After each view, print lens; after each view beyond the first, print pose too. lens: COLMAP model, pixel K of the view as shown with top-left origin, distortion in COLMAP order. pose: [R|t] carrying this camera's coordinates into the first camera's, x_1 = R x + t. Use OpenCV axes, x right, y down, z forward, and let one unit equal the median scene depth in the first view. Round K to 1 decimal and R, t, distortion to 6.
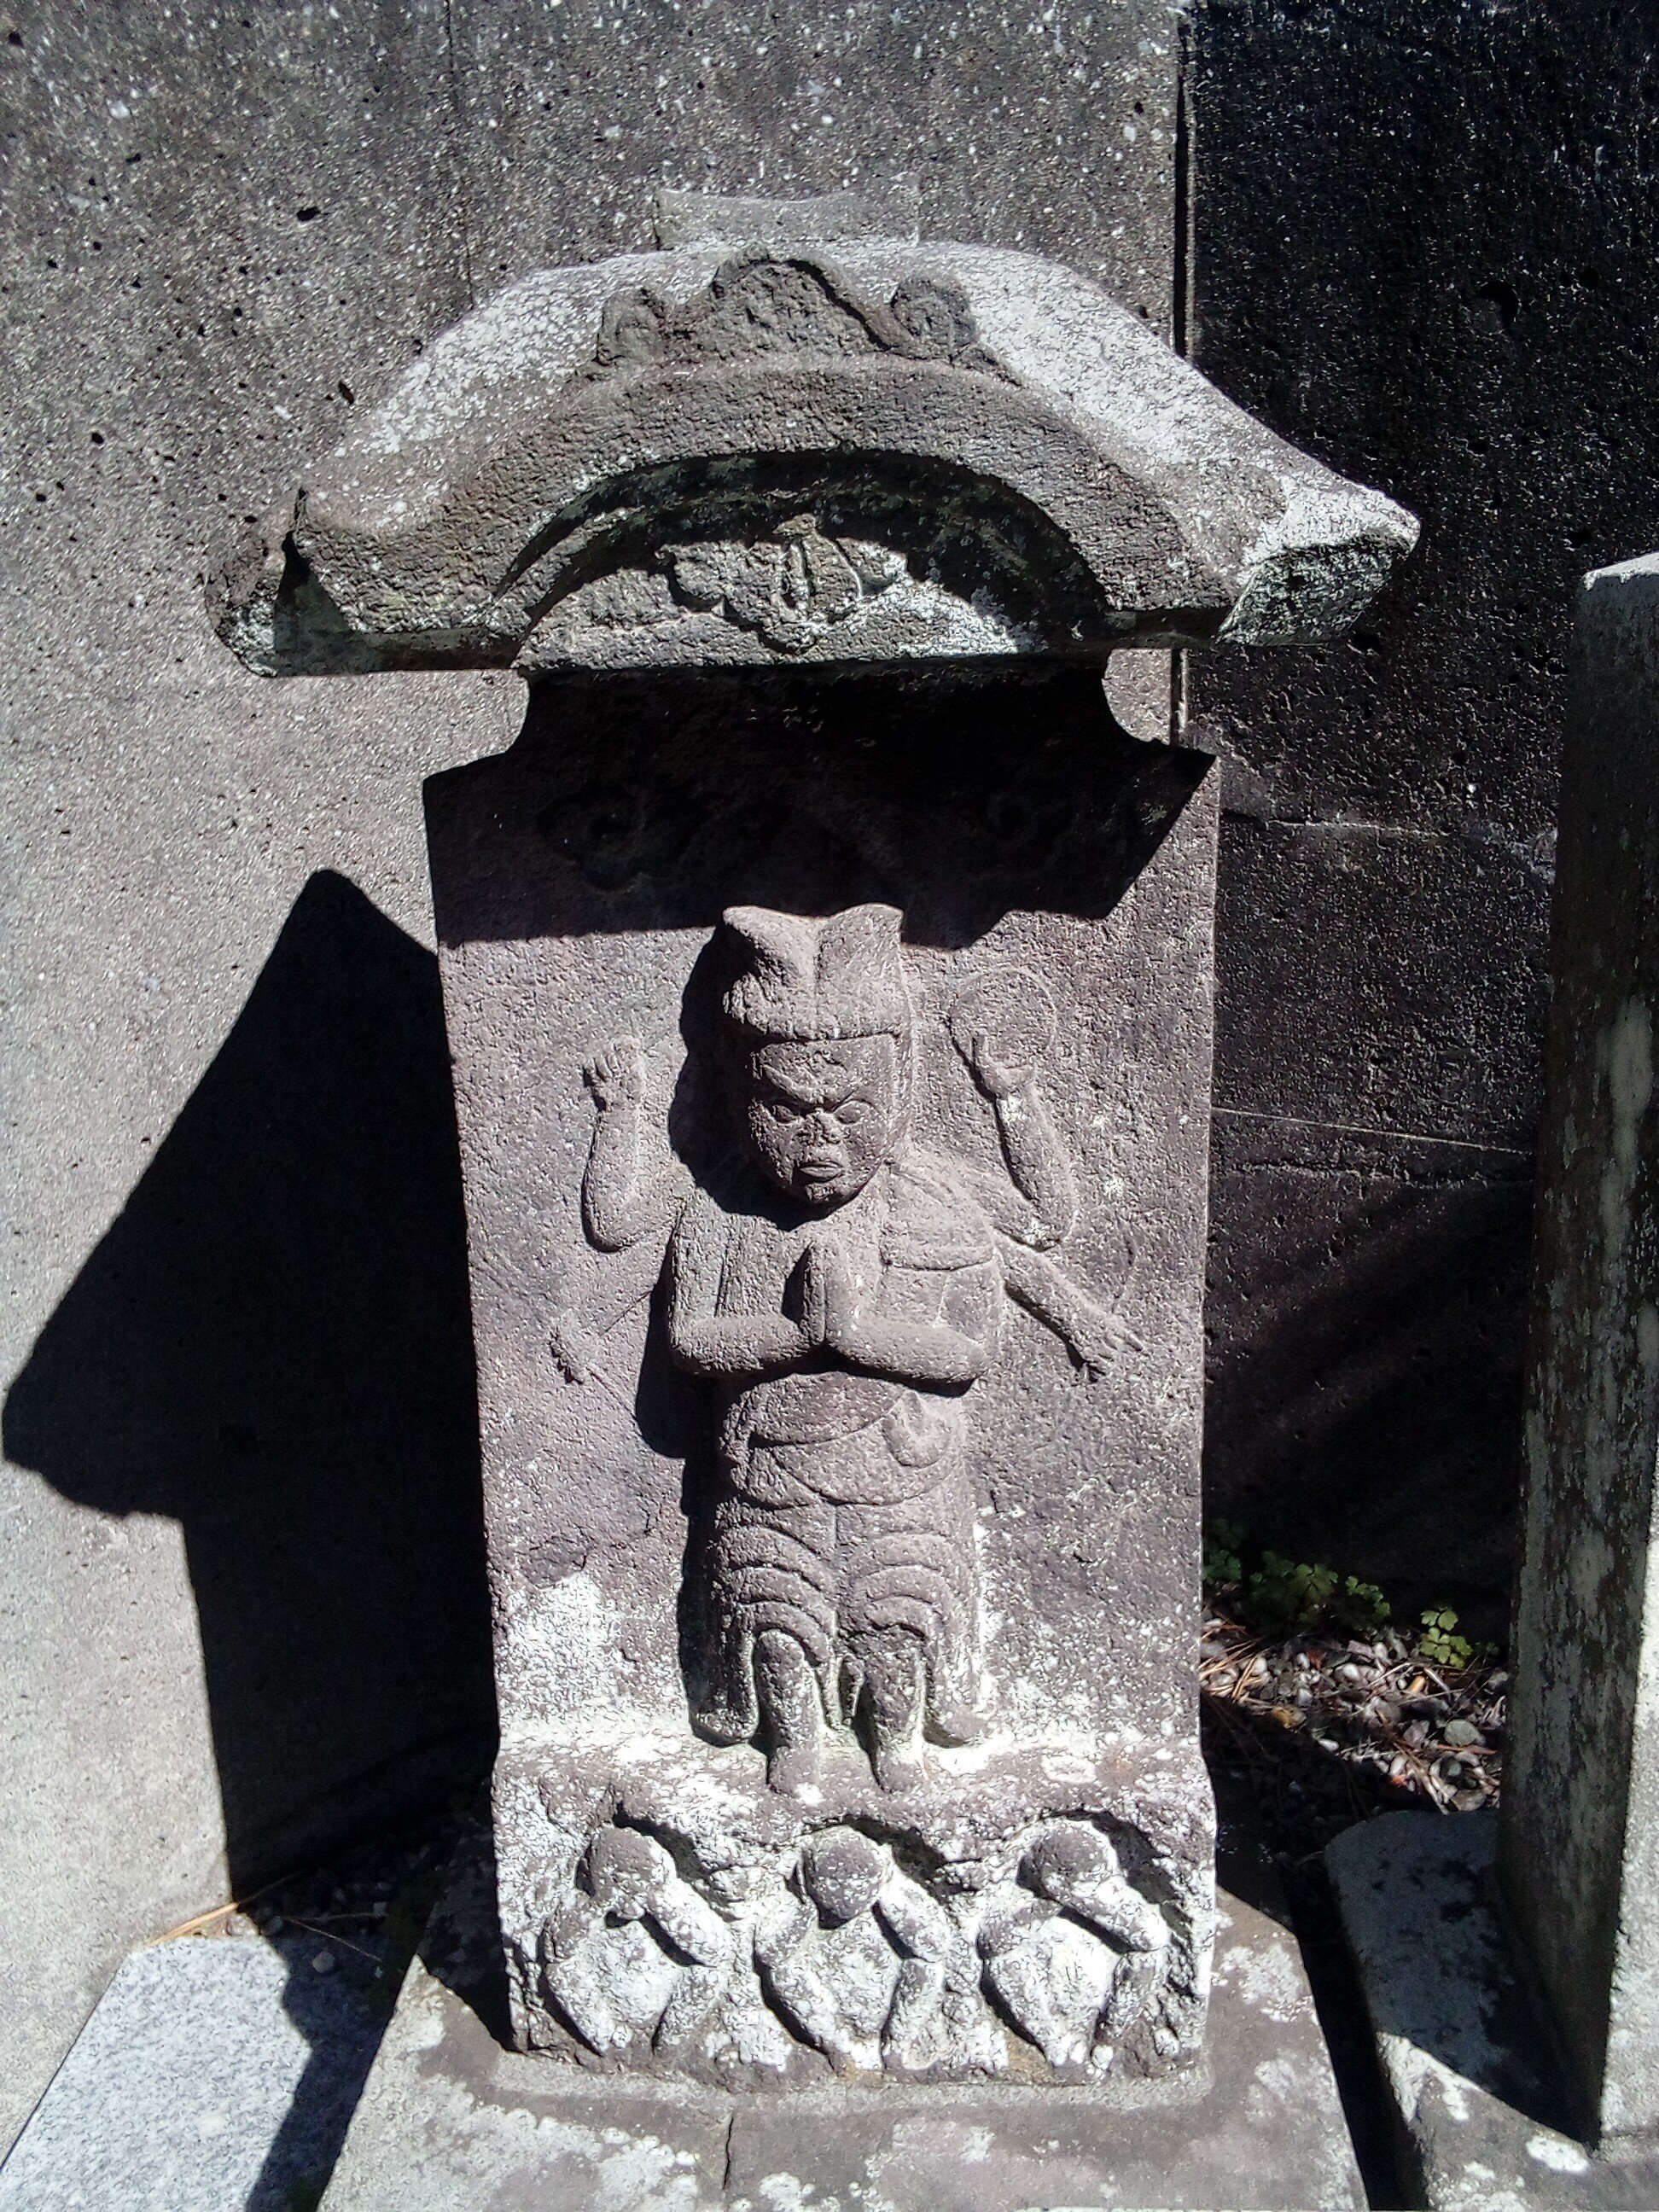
lens RADIAL K [[1829.9, 0, 824.5], [0, 1829.9, 1110.1], [0, 0, 1]] dist [0.030984, -0.074578]
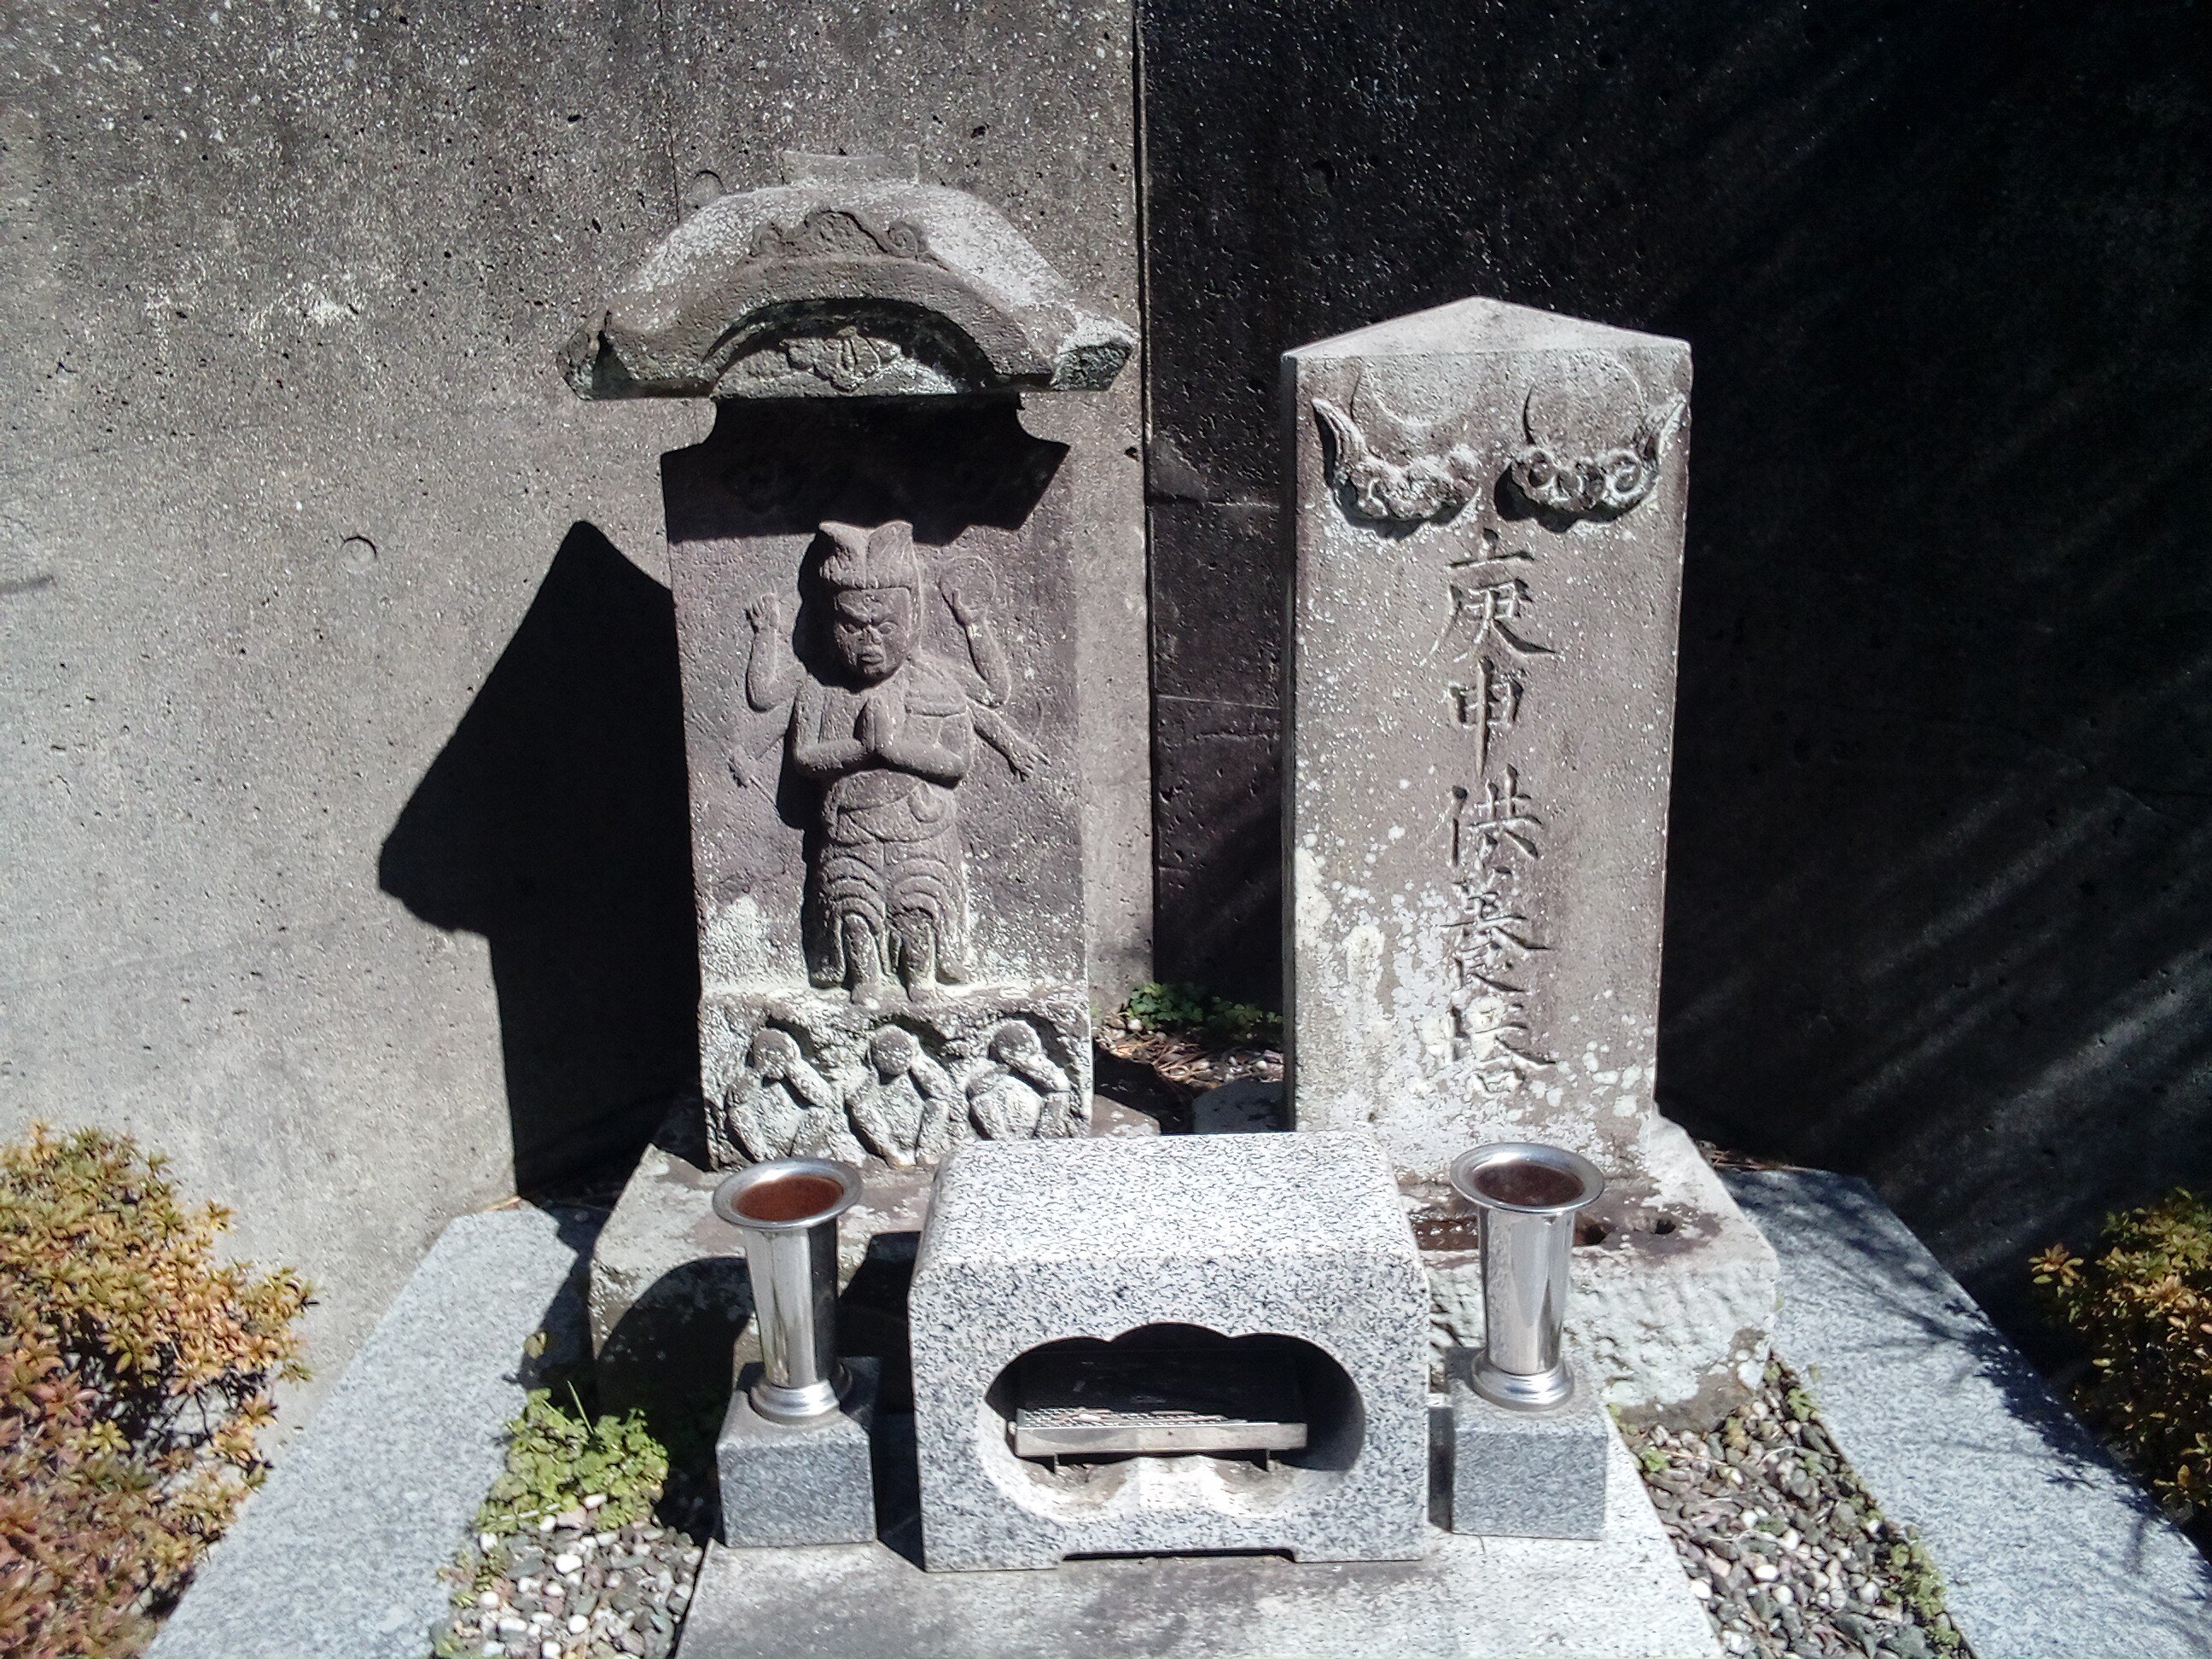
lens RADIAL K [[1829.9, 0, 1116.8], [0, 1829.9, 831.2], [0, 0, 1]] dist [0.030984, -0.074578]
pose [[0.997631, -0.005669, 0.068562, 0.108143], [0.005854, 0.999980, -0.002484, 0.194390], [-0.068547, 0.002880, 0.997644, -0.830973]]
